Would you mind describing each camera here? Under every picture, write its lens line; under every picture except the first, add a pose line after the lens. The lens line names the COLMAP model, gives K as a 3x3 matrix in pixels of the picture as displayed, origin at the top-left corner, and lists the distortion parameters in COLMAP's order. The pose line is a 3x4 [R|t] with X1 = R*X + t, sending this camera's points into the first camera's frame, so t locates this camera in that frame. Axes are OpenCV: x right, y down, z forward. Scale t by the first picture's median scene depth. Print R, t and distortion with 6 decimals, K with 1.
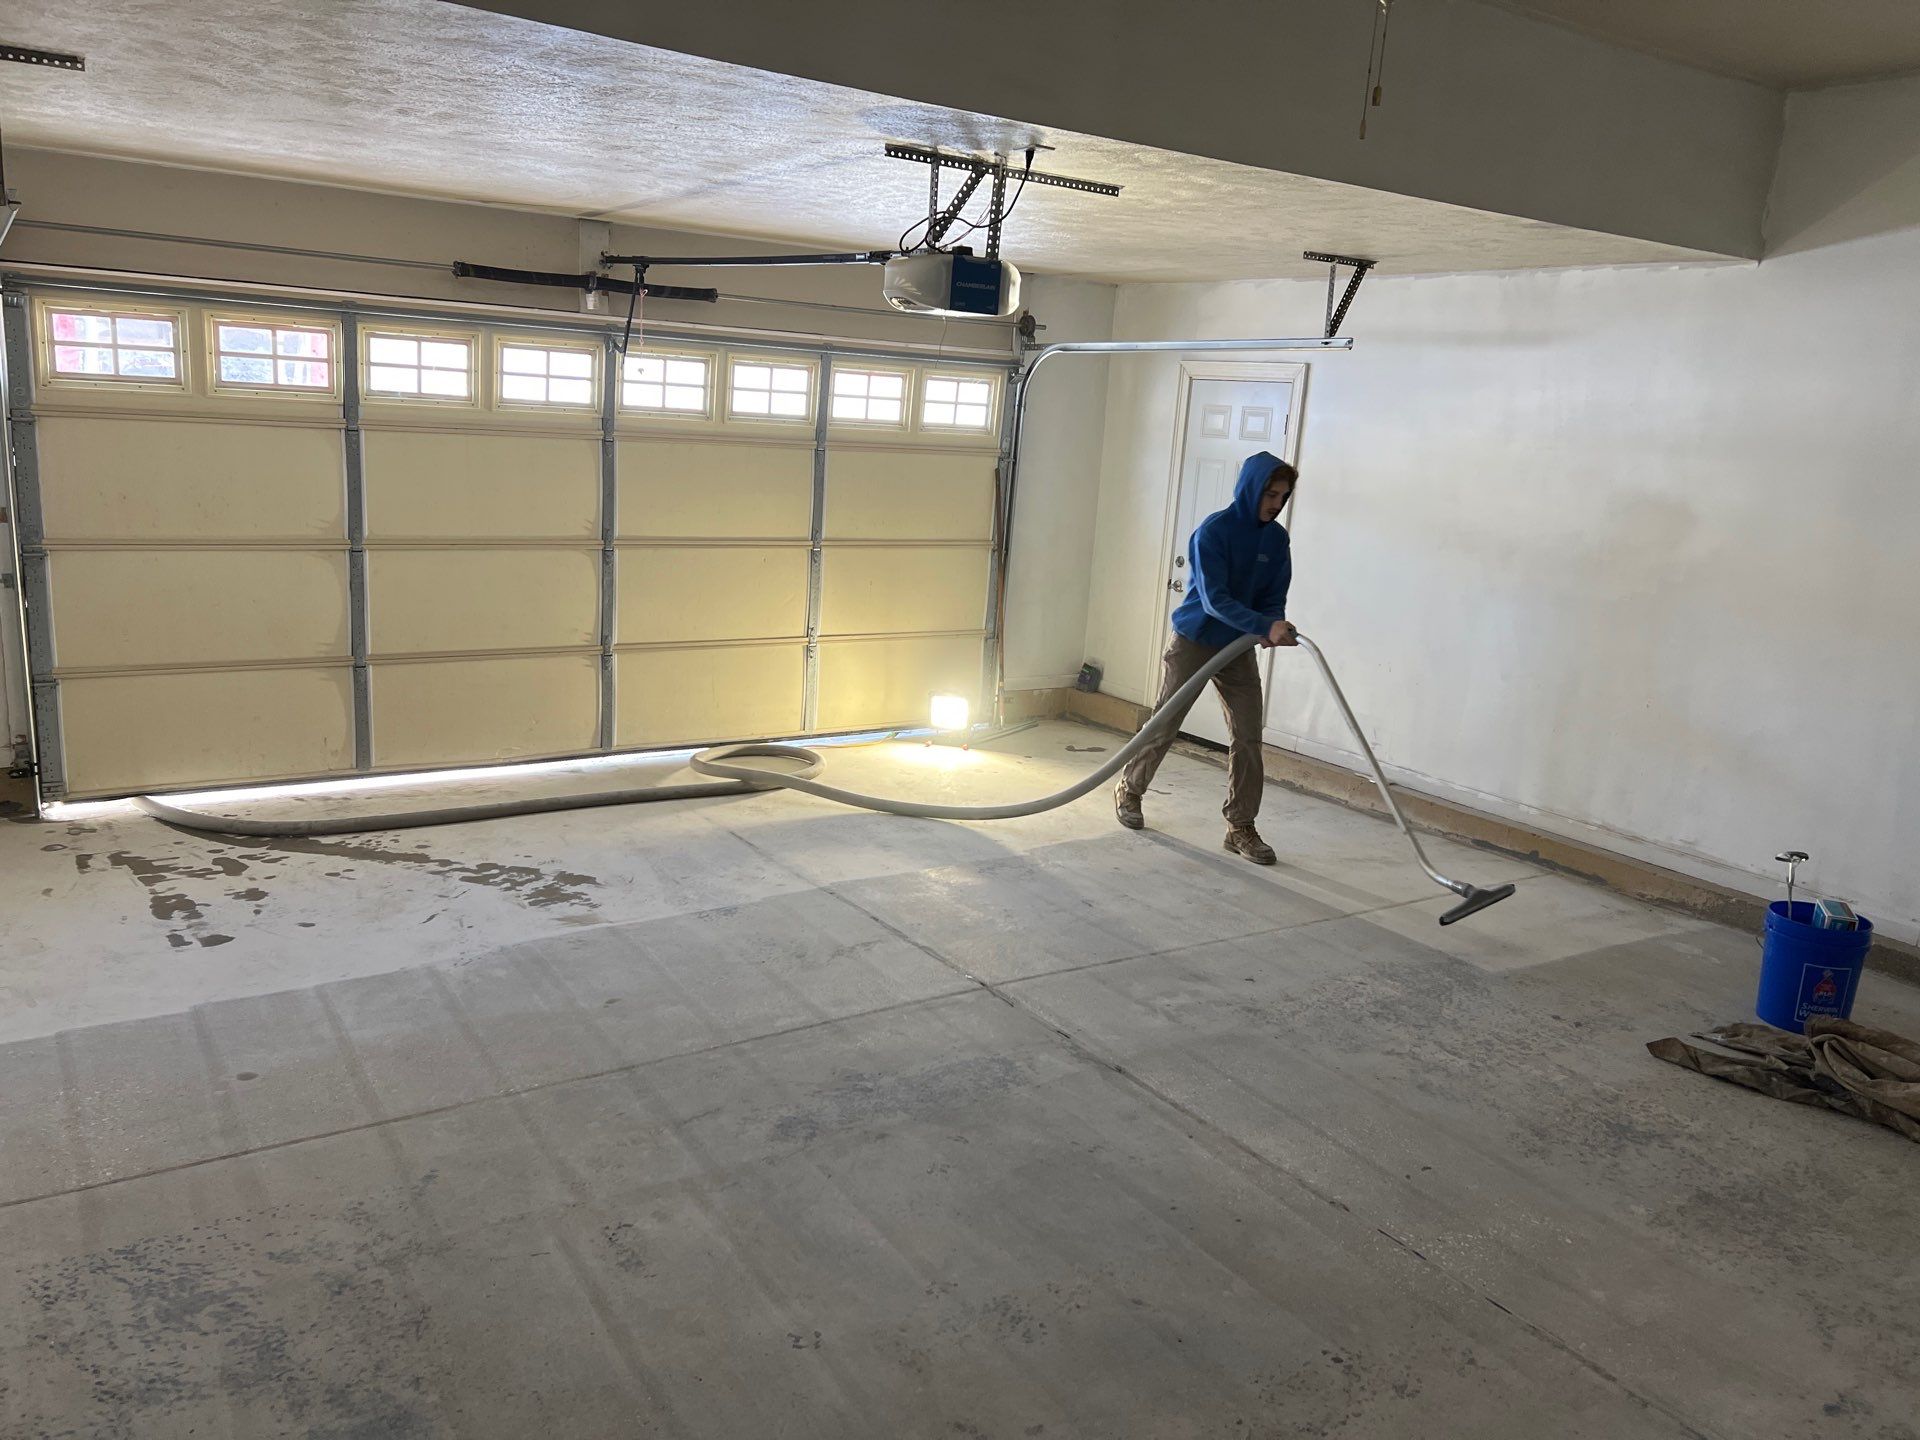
lens RADIAL K [[1458.6, 0, 952.5], [0, 1458.6, 716.2], [0, 0, 1]] dist [0.081808, -0.123988]
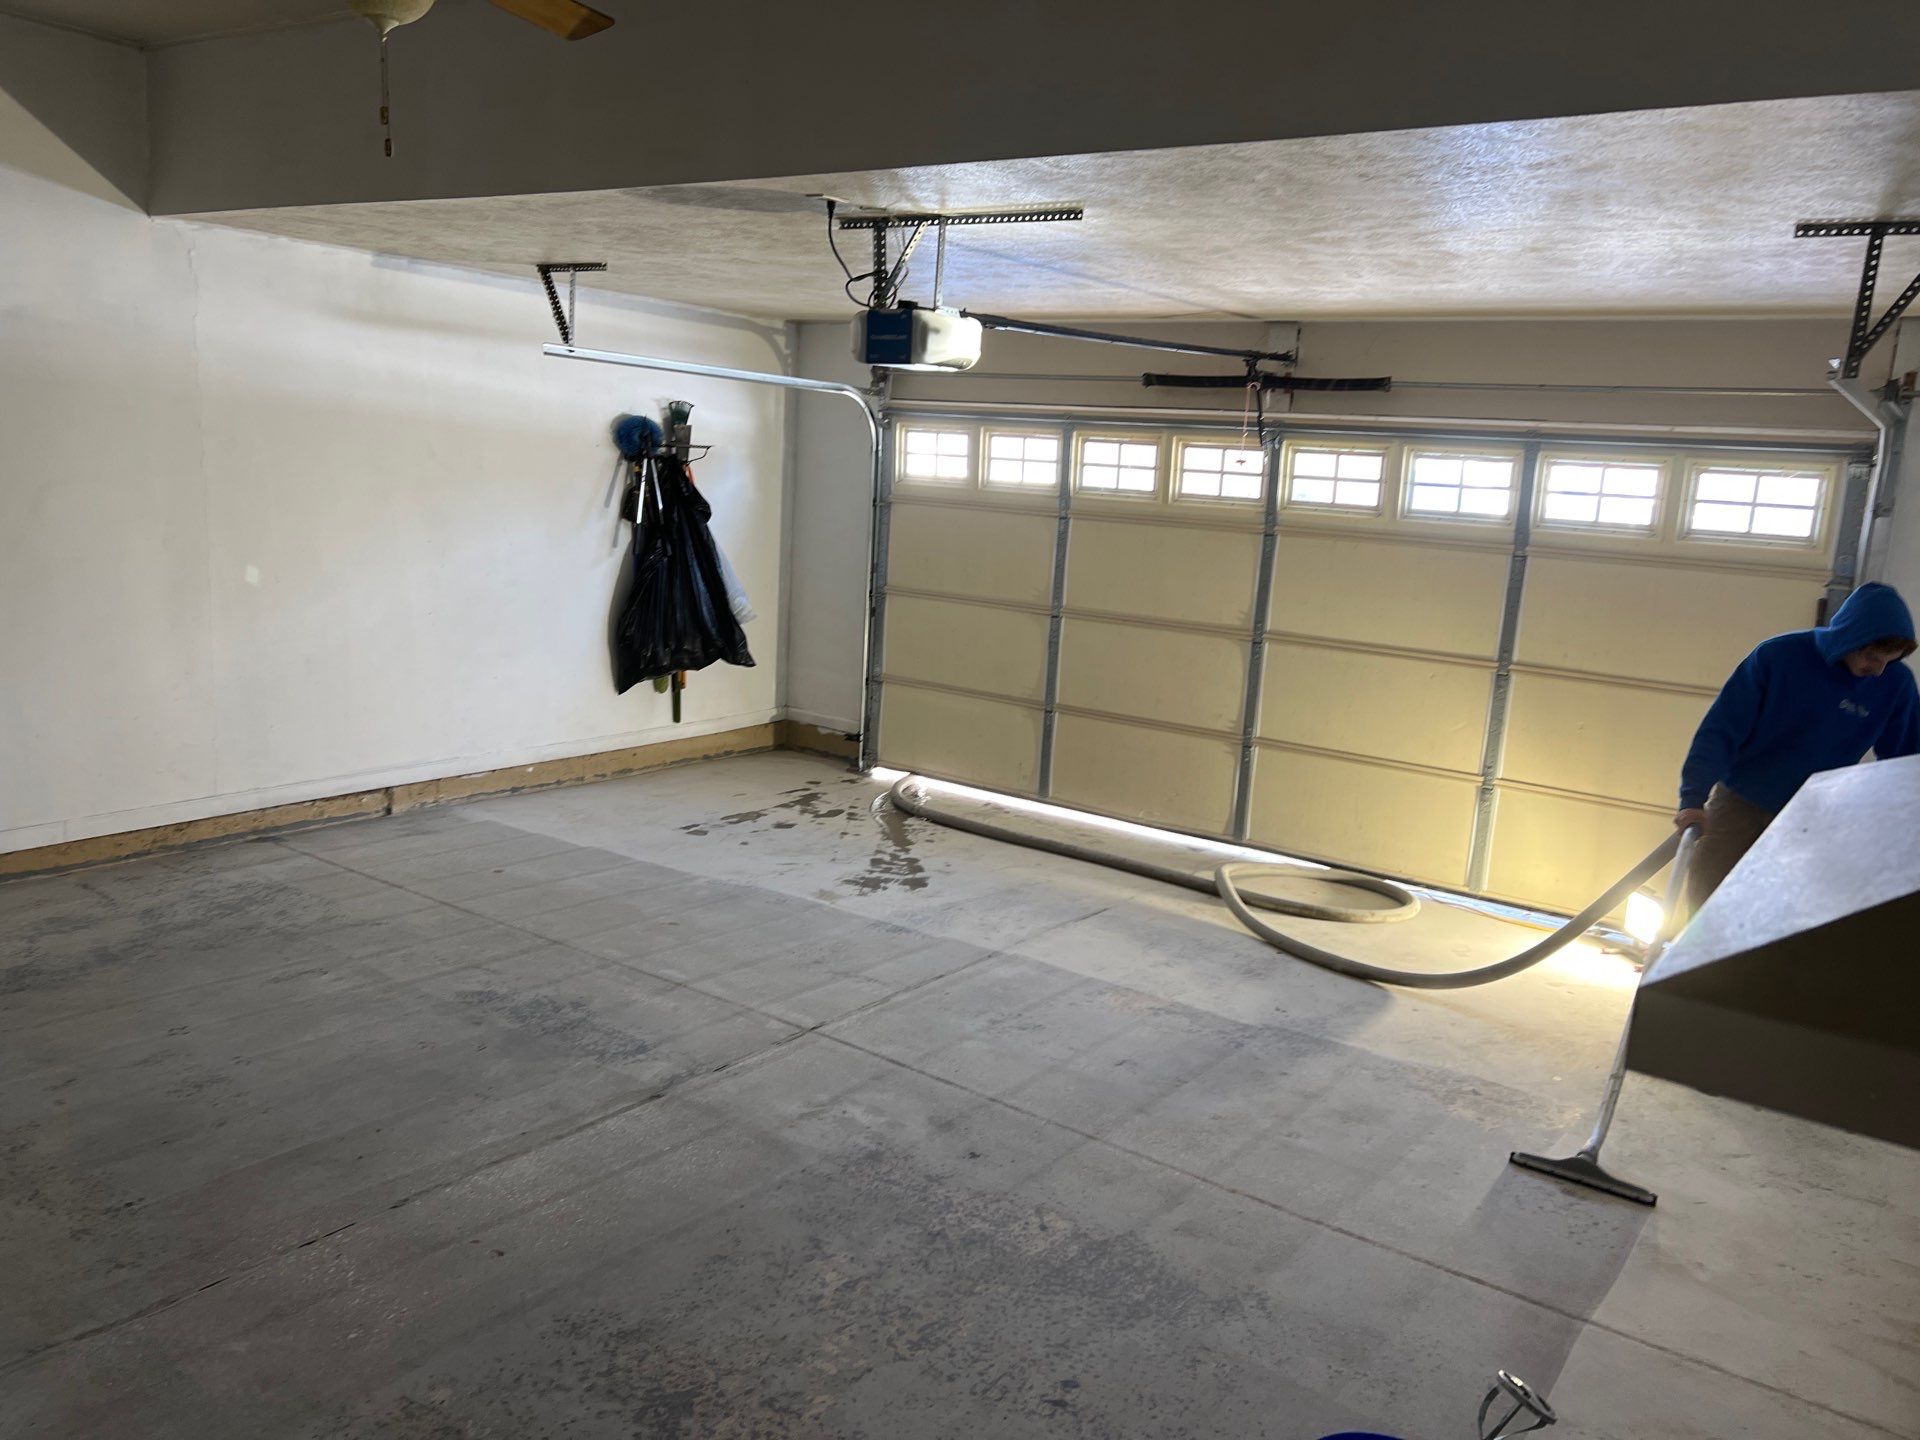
lens RADIAL K [[1458.6, 0, 952.5], [0, 1458.6, 716.2], [0, 0, 1]] dist [0.081808, -0.123988]
pose [[0.347063, 0.126035, -0.929334, 0.764543], [-0.236749, 0.970609, 0.043218, -0.069661], [0.907467, 0.205019, 0.366701, 0.546472]]
